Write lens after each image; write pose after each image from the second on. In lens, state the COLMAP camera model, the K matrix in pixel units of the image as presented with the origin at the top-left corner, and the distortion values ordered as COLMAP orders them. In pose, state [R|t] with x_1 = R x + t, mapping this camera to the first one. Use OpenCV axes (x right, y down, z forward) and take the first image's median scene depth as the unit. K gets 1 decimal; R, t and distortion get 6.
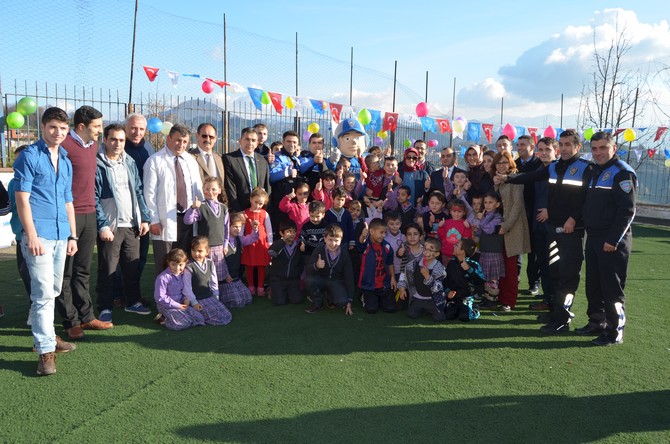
lens RADIAL K [[524.4, 0, 335.0], [0, 524.4, 222.0], [0, 0, 1]] dist [-0.061890, 0.001781]
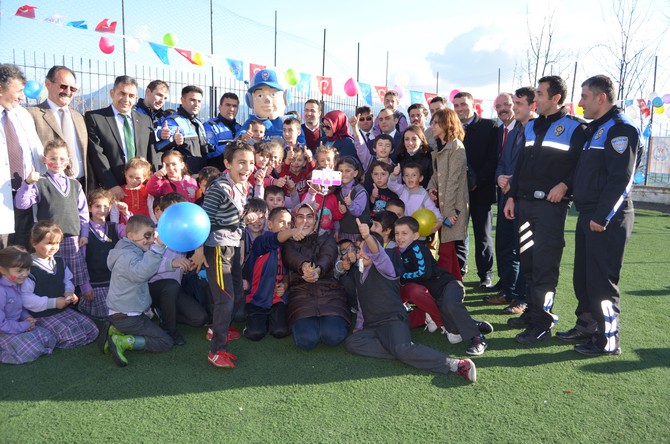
lens RADIAL K [[502.7, 0, 333.2], [0, 502.7, 231.8], [0, 0, 1]] dist [0.003804, 0.000603]
pose [[0.992374, -0.023124, 0.121078, 0.042053], [0.017437, 0.998704, 0.047816, 0.011027], [-0.122027, -0.045340, 0.991491, 0.277430]]
